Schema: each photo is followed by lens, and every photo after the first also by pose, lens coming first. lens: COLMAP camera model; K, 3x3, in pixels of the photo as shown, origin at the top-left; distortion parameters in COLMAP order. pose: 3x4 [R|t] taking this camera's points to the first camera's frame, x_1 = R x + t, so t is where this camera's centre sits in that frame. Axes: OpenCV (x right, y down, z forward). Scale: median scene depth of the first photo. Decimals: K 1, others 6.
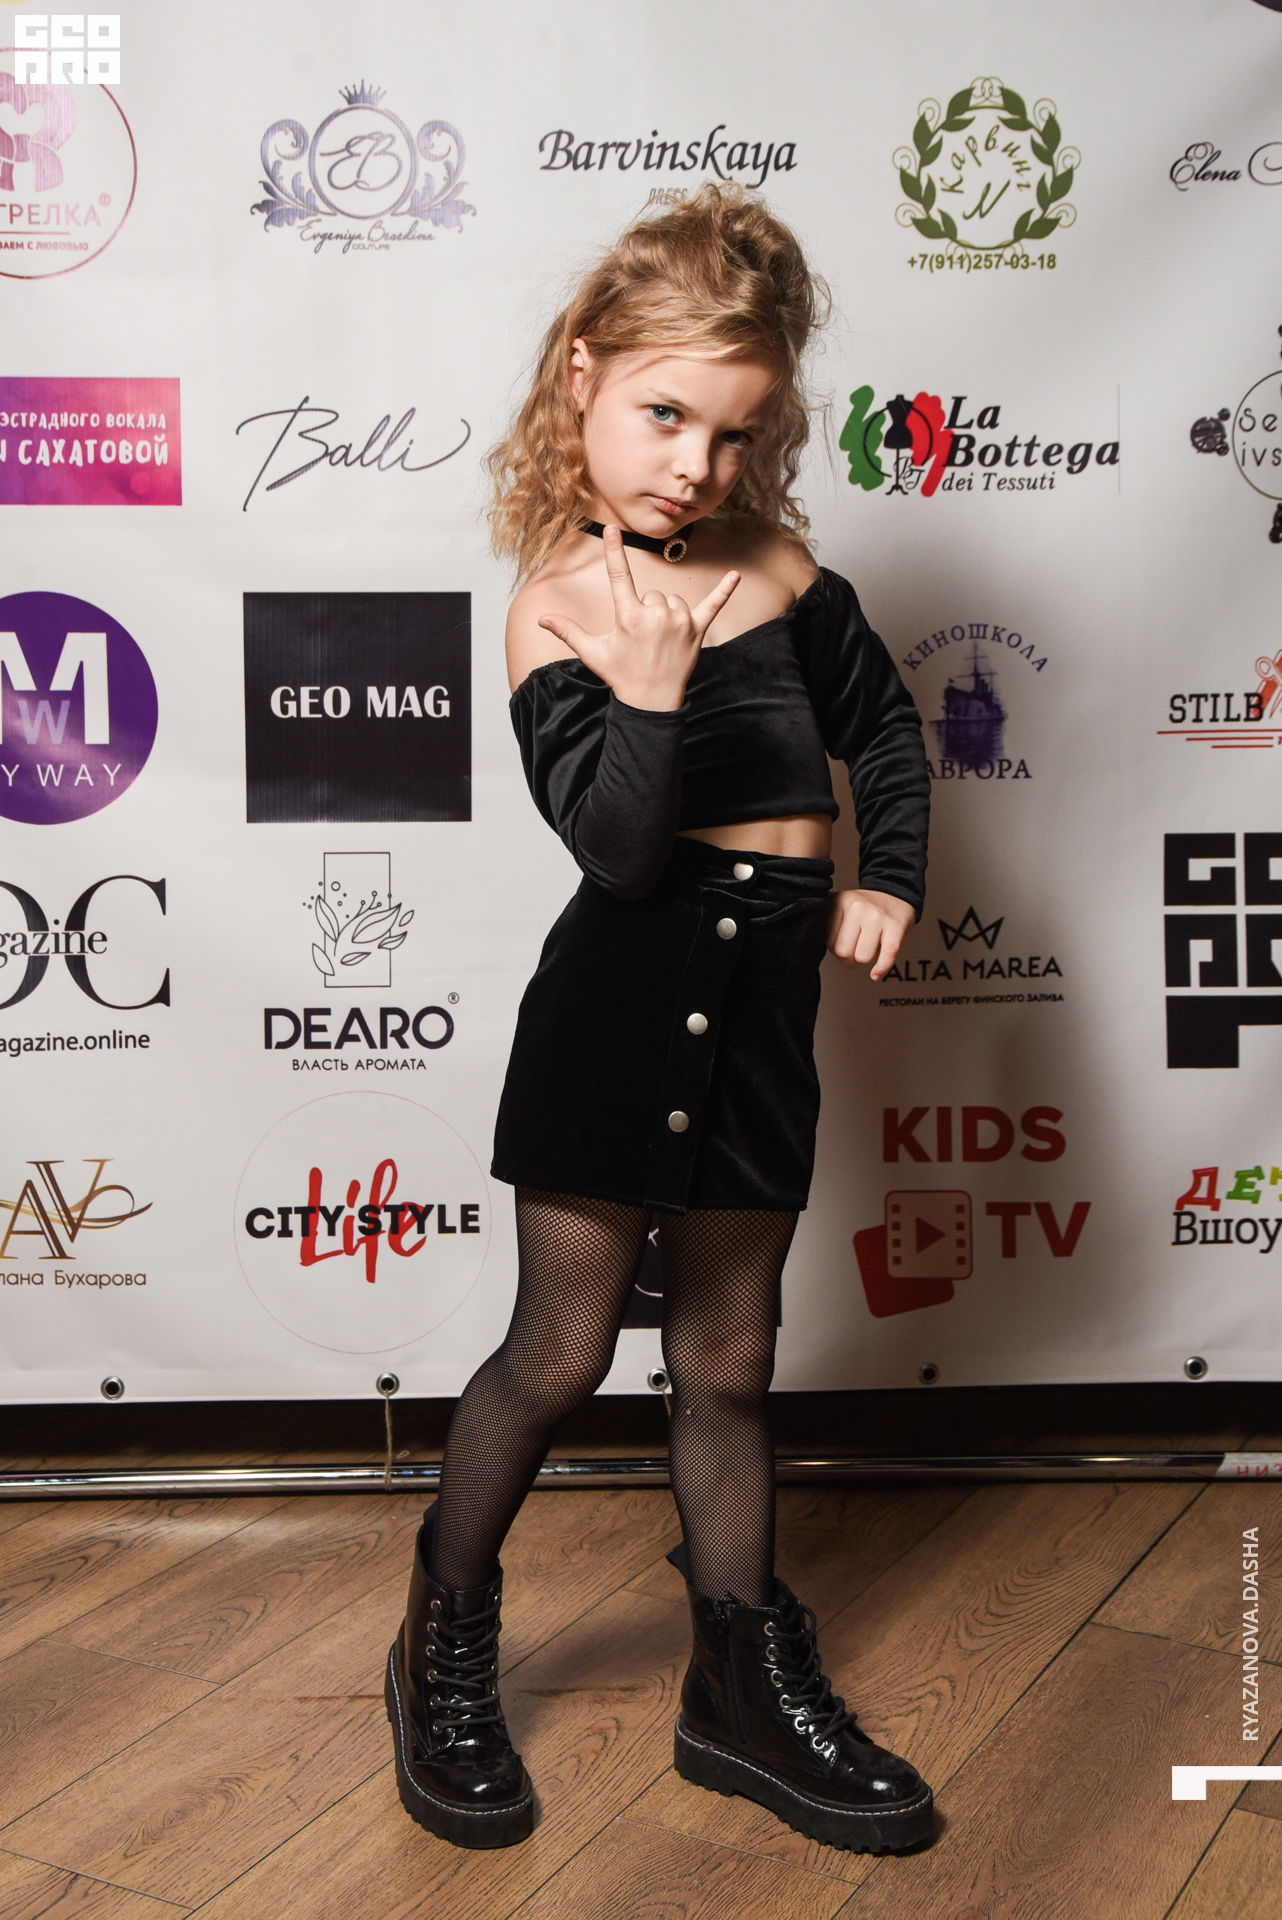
lens RADIAL K [[2567.4, 0, 528.0], [0, 2567.4, 798.3], [0, 0, 1]] dist [0.036350, 0.244019]
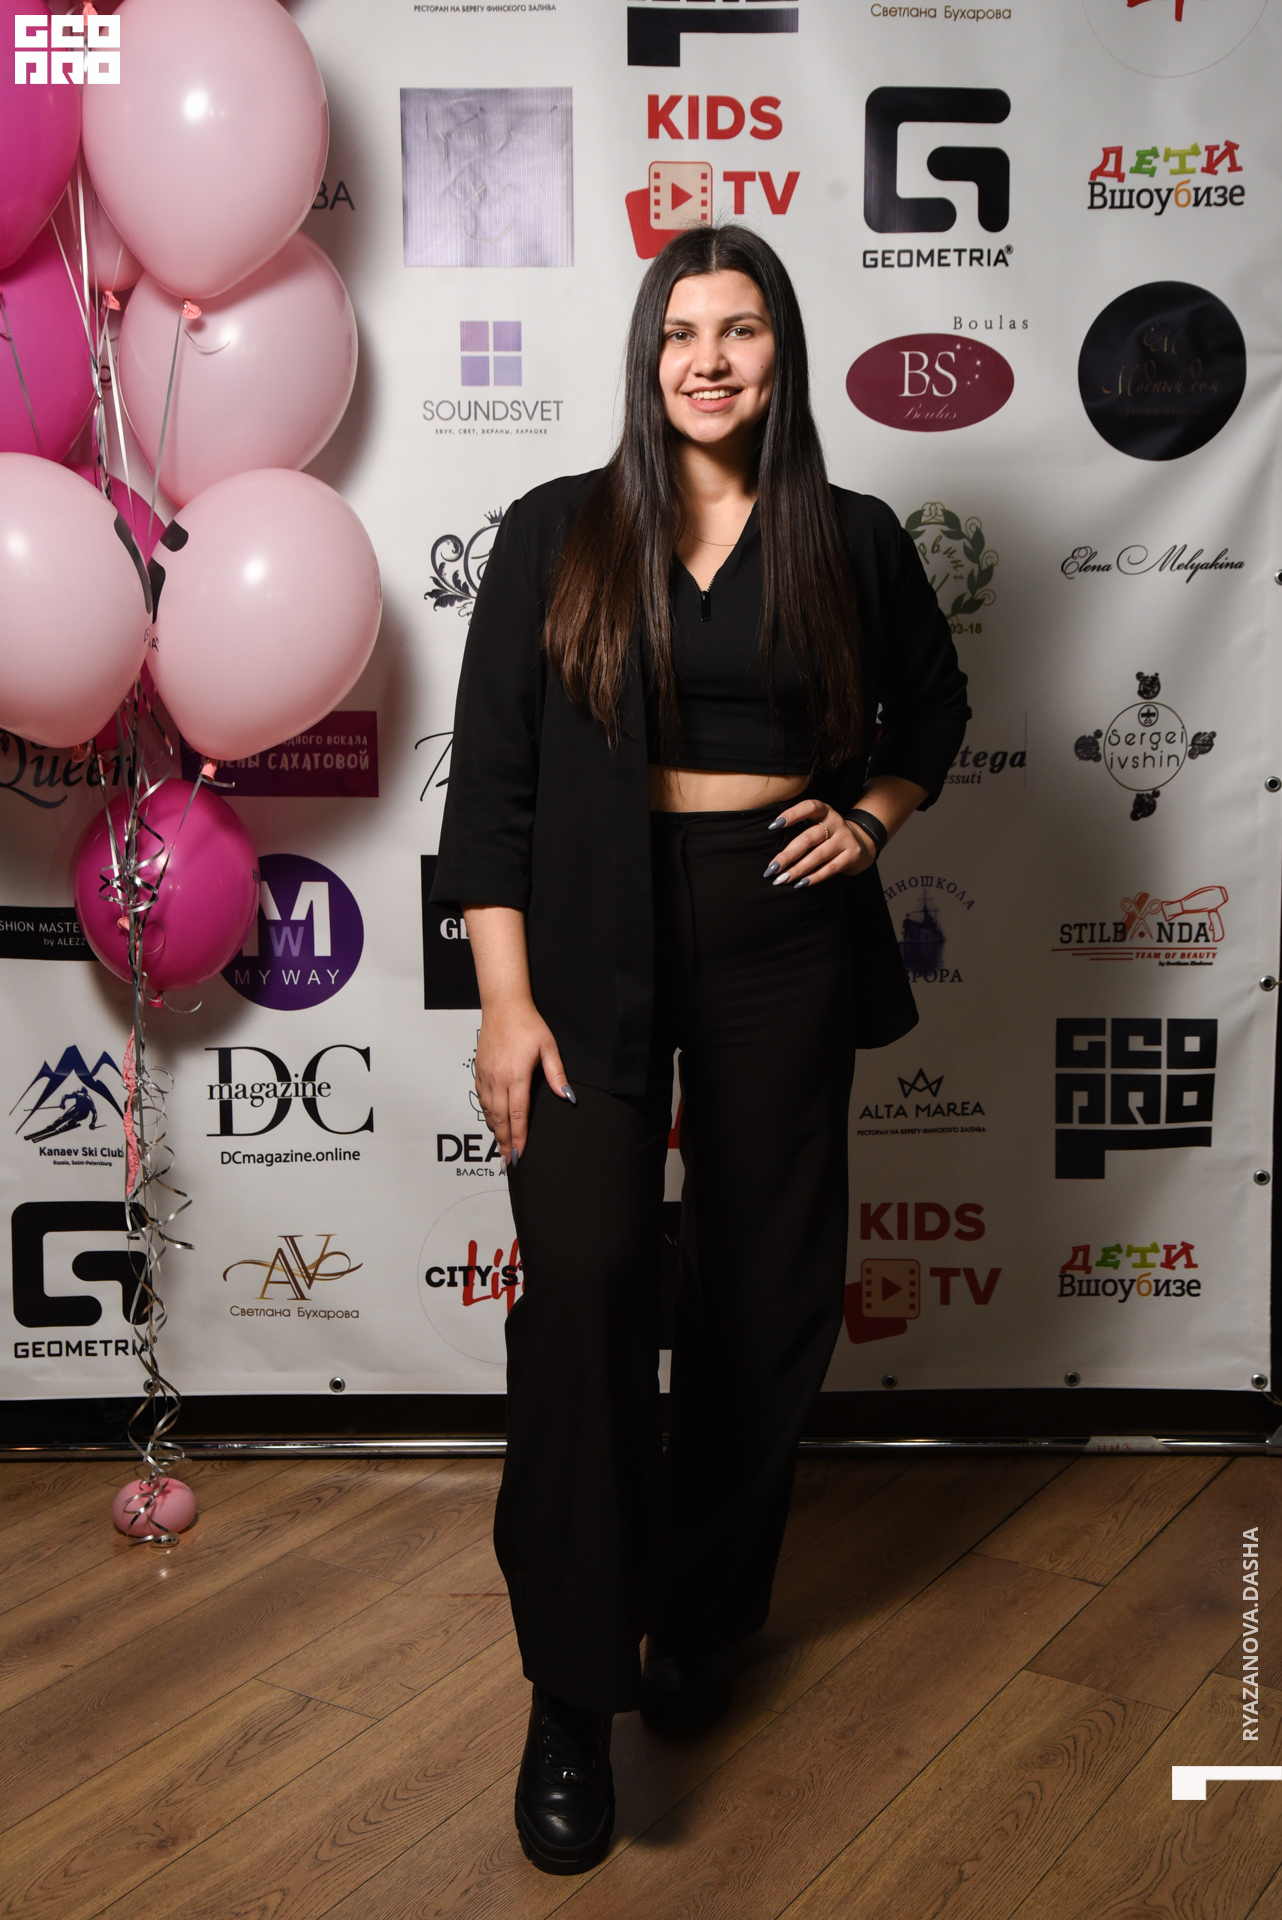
lens RADIAL K [[2355.4, 0, 661.3], [0, 2355.4, 947.4], [0, 0, 1]] dist [0.048187, 0.199852]
pose [[0.999302, 0.006871, -0.036730, 0.074998], [-0.003746, 0.996419, 0.084468, -0.140385], [0.037179, -0.084271, 0.995749, -0.333450]]
